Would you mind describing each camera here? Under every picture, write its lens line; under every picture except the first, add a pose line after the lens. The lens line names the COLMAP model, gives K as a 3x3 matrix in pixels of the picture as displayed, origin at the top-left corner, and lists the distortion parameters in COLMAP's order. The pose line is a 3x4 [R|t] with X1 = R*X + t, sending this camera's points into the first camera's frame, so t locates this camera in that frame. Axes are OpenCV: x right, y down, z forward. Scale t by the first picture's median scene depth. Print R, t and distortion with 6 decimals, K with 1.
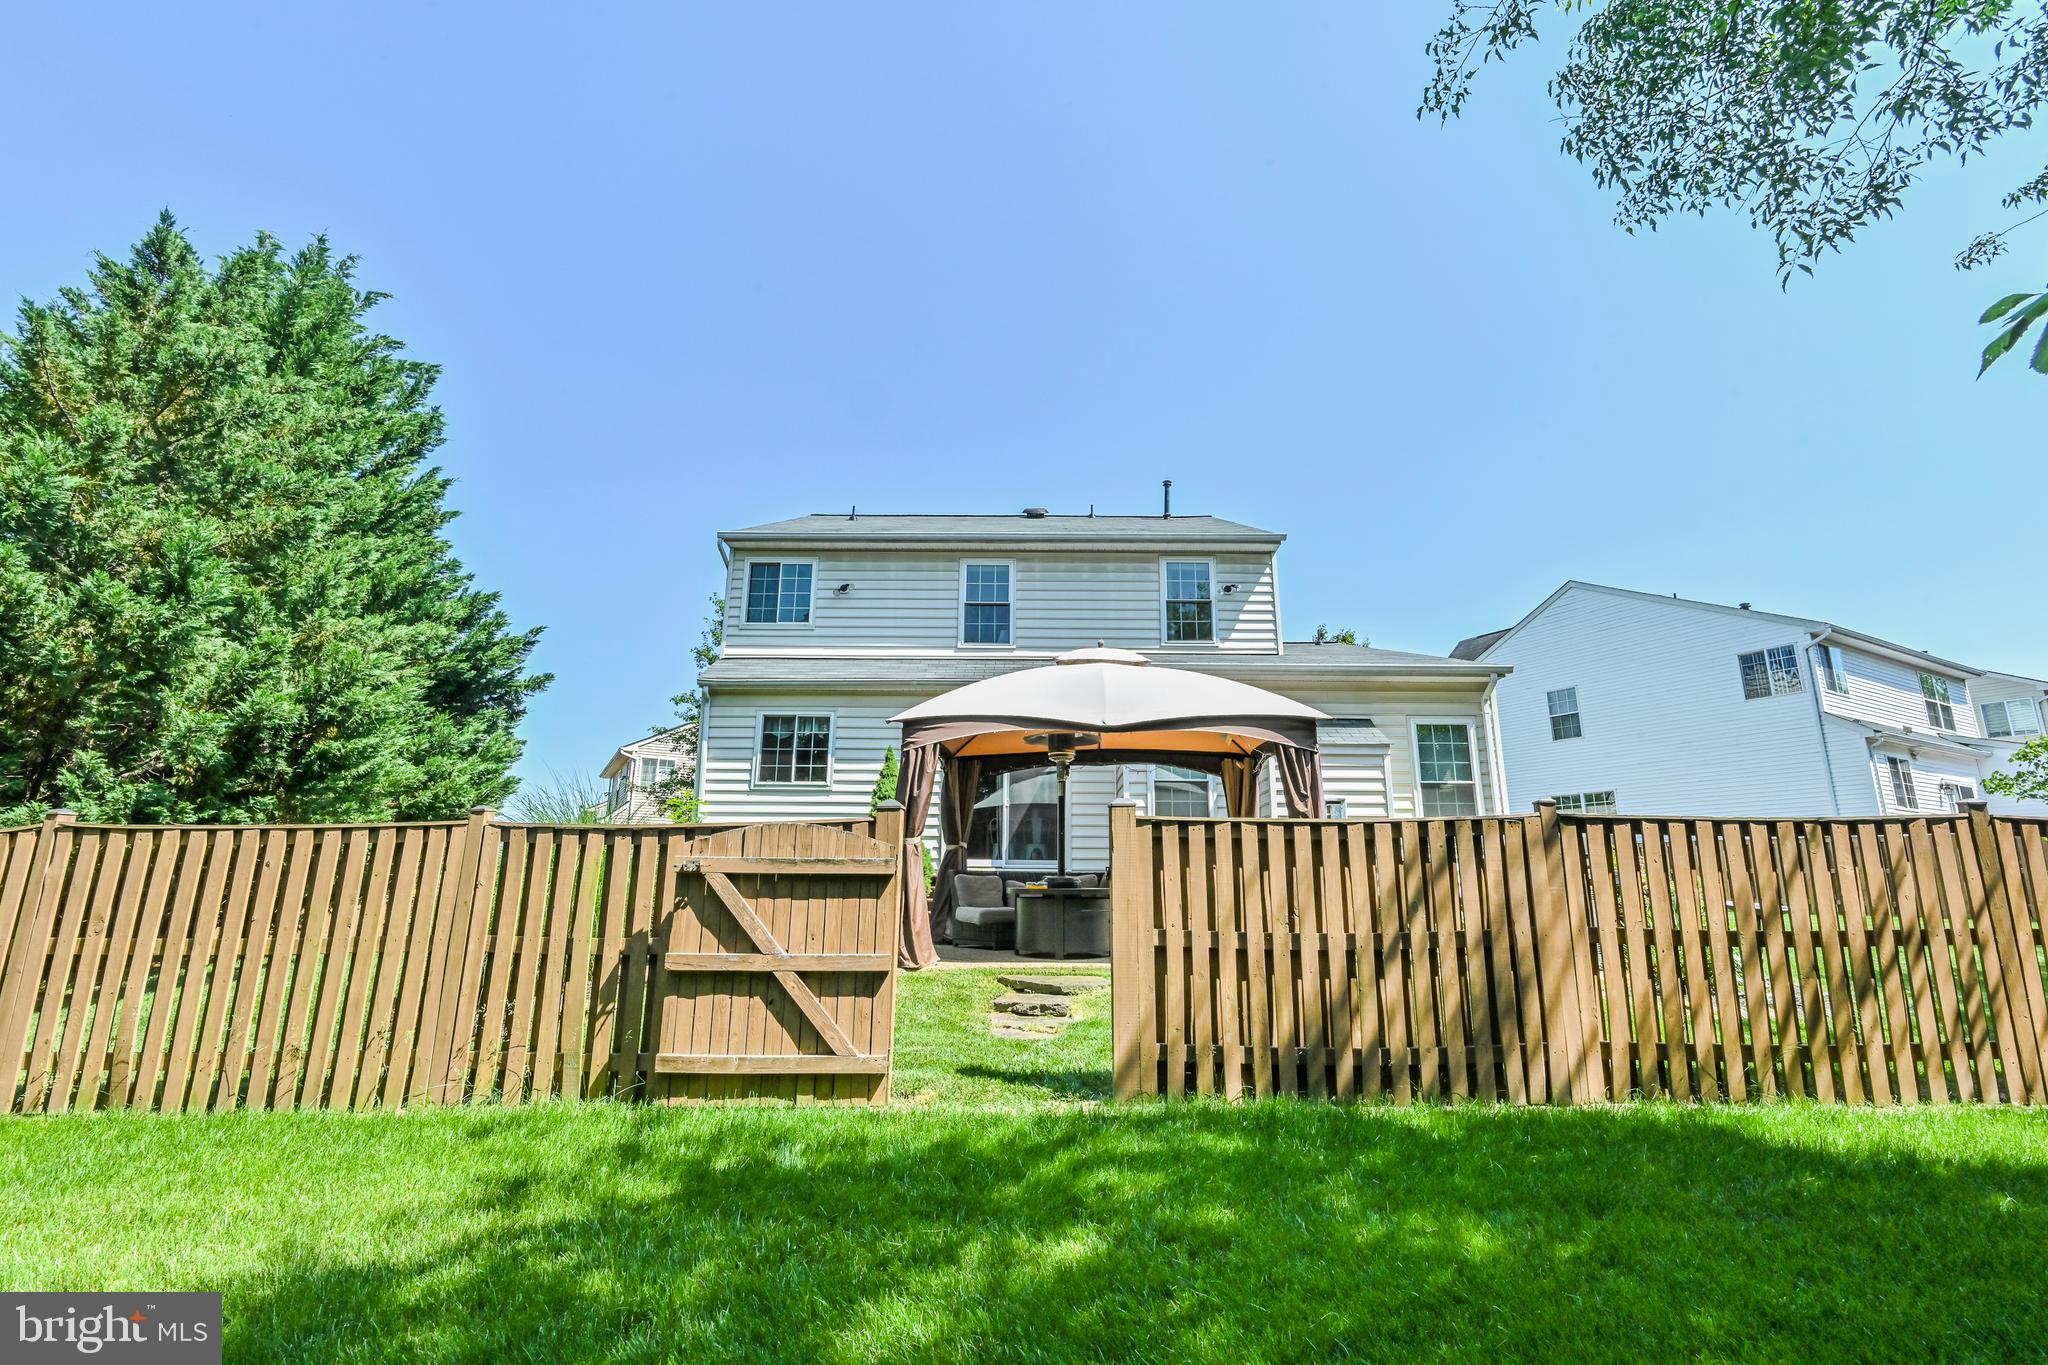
lens RADIAL K [[906.4, 0, 1024.0], [0, 906.4, 682.5], [0, 0, 1]] dist [0.002512, 0.000452]
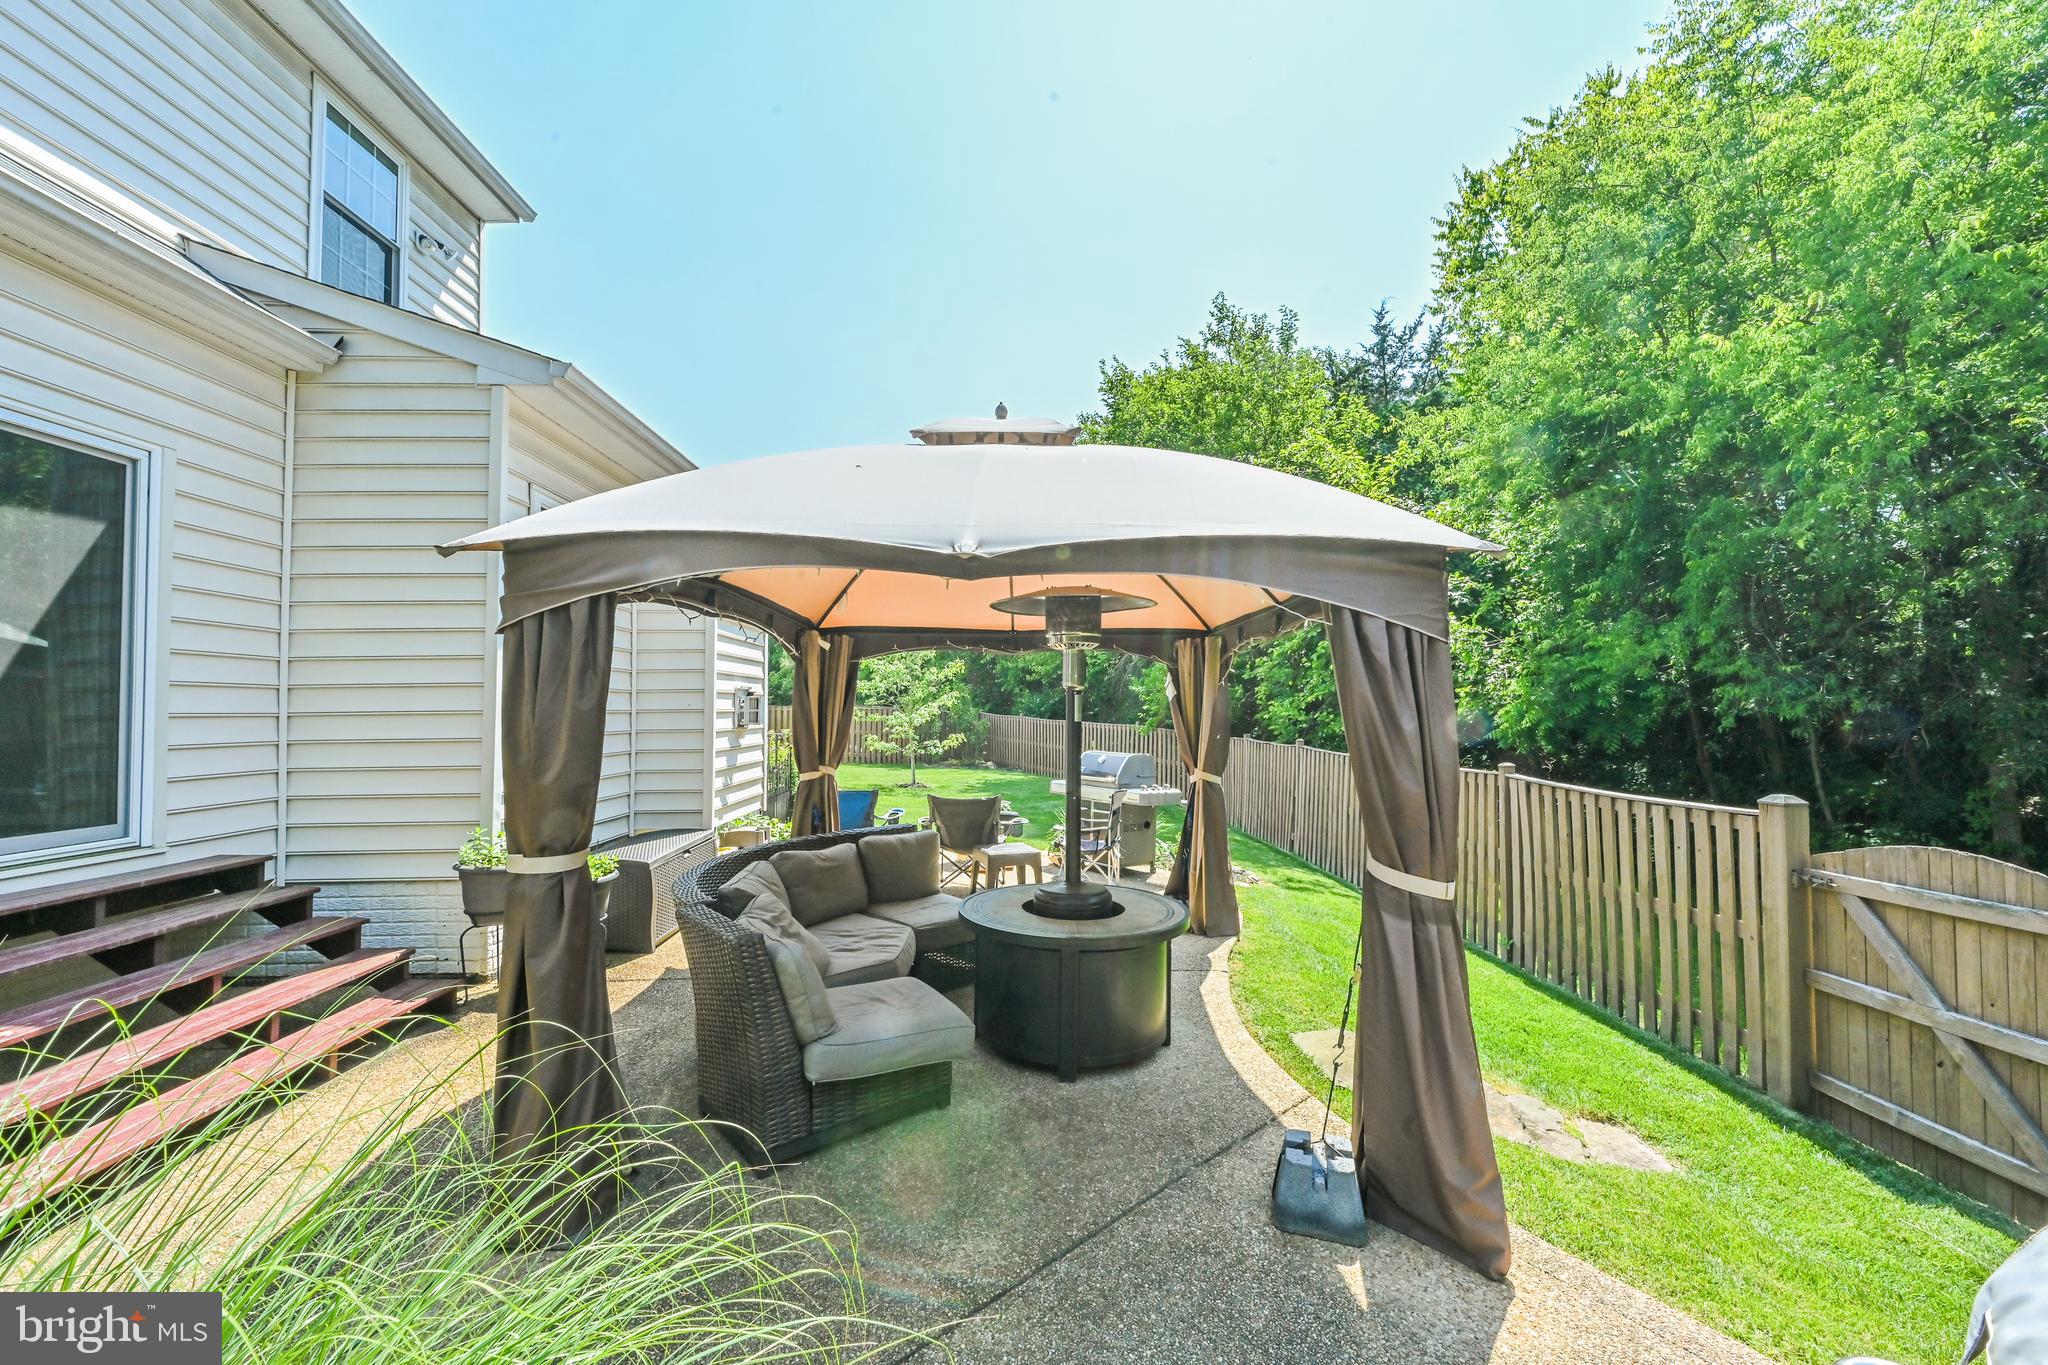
lens RADIAL K [[833.5, 0, 1031.5], [0, 833.5, 686.2], [0, 0, 1]] dist [0.000400, -0.000025]
pose [[-0.041043, 0.019625, 0.998965, -0.249758], [-0.220370, 0.975008, -0.028208, 0.076569], [-0.974553, -0.221299, -0.035693, 0.642652]]
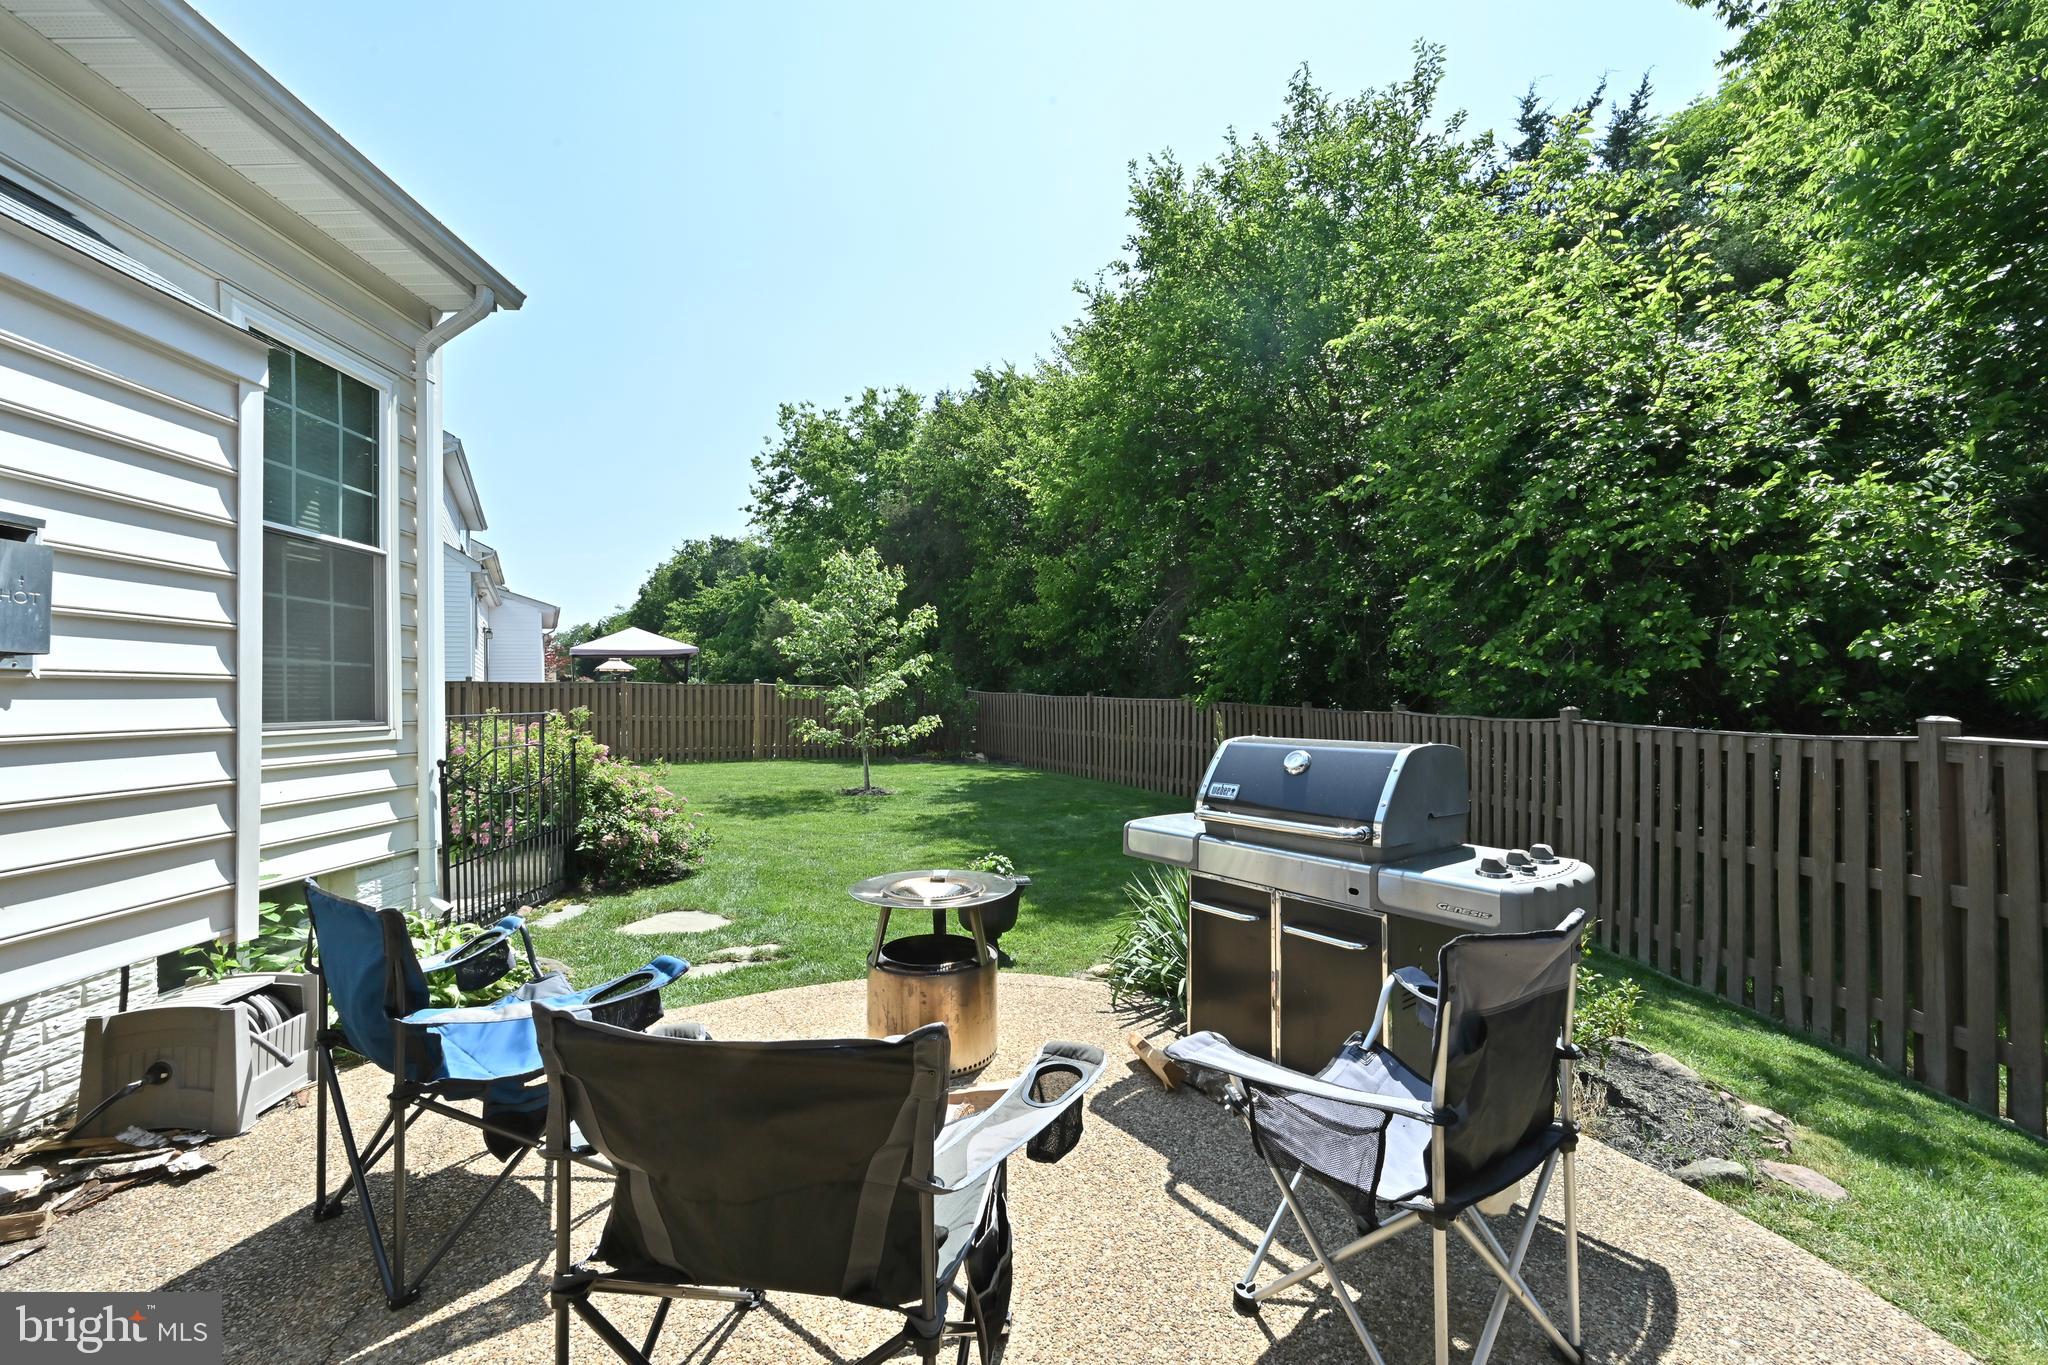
lens RADIAL K [[799.9, 0, 992.1], [0, 799.9, 697.4], [0, 0, 1]] dist [-0.000976, -0.000114]
pose [[0.002725, -0.005327, 0.999982, 0.146003], [-0.203644, 0.979028, 0.005771, 0.097631], [-0.979041, -0.203656, 0.001582, 0.630377]]
